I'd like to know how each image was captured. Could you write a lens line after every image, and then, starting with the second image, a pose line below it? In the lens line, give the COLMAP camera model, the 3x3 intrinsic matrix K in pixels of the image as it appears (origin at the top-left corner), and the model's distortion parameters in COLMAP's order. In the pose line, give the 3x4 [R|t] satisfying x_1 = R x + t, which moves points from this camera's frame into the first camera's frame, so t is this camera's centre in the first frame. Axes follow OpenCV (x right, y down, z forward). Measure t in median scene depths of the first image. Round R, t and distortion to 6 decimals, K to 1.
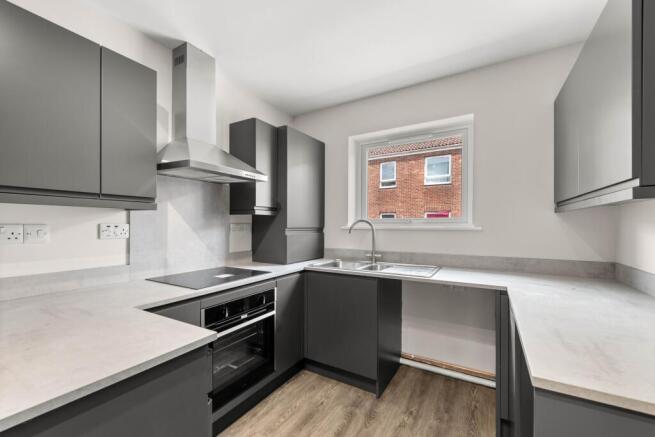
lens RADIAL K [[274.4, 0, 329.5], [0, 274.4, 218.4], [0, 0, 1]] dist [-0.000014, -0.000007]
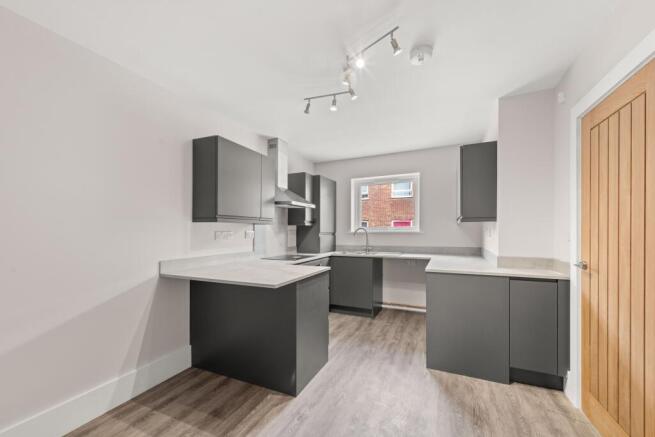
lens RADIAL K [[269.9, 0, 329.4], [0, 269.9, 223.6], [0, 0, 1]] dist [0.001139, -0.000065]
pose [[0.993782, -0.002873, 0.111306, -0.291548], [0.003361, 0.999986, -0.004198, -0.018062], [-0.111292, 0.004546, 0.993777, -0.752209]]
